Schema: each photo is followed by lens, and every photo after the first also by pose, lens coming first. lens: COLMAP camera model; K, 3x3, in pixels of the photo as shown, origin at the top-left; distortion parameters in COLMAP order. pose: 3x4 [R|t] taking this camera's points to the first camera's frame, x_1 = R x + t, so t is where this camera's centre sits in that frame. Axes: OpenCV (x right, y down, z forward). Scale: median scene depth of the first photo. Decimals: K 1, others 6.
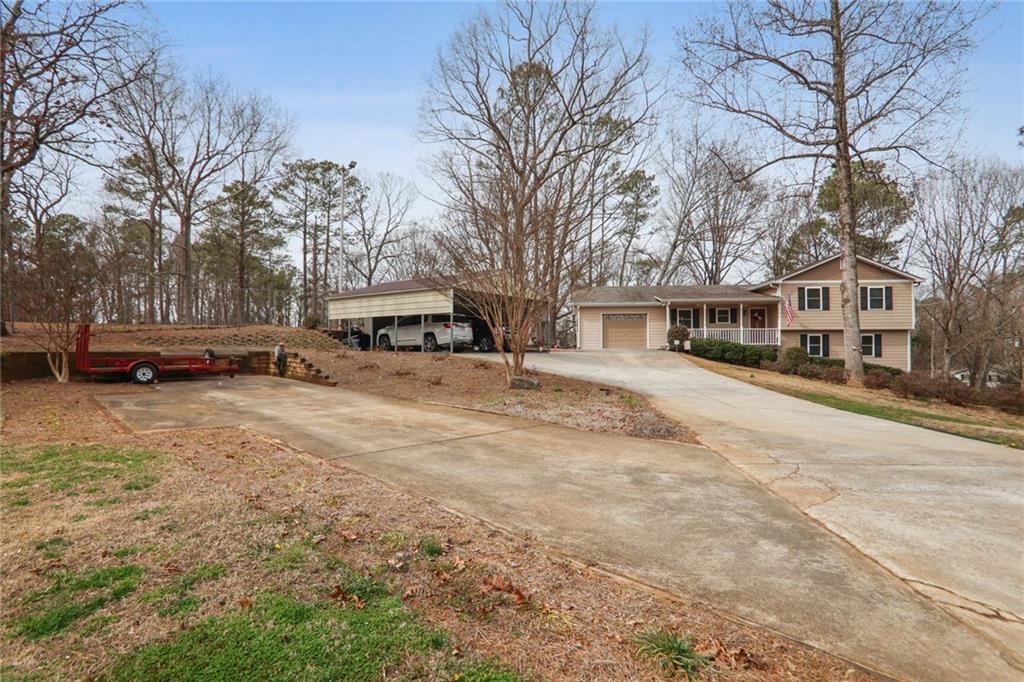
lens RADIAL K [[524.2, 0, 512.0], [0, 524.2, 335.4], [0, 0, 1]] dist [0.001361, 0.000310]
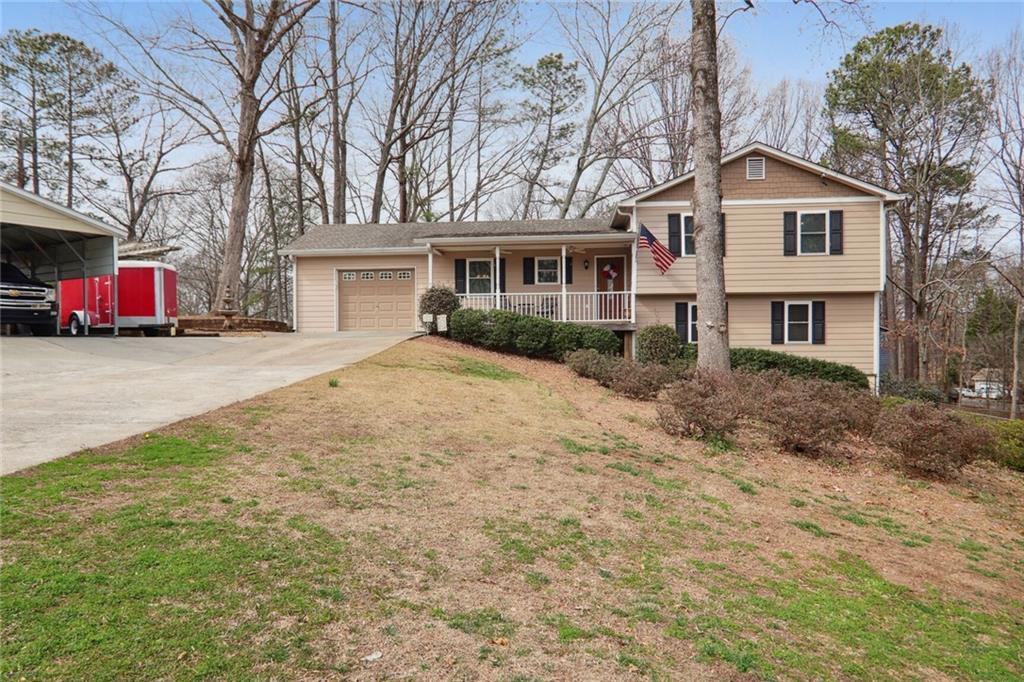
lens RADIAL K [[704.4, 0, 511.7], [0, 704.4, 343.7], [0, 0, 1]] dist [0.037642, 0.002513]
pose [[0.999972, -0.004426, -0.006053, 0.389859], [0.004591, 0.999612, 0.027474, 0.019521], [0.005929, -0.027501, 0.999604, 0.276094]]
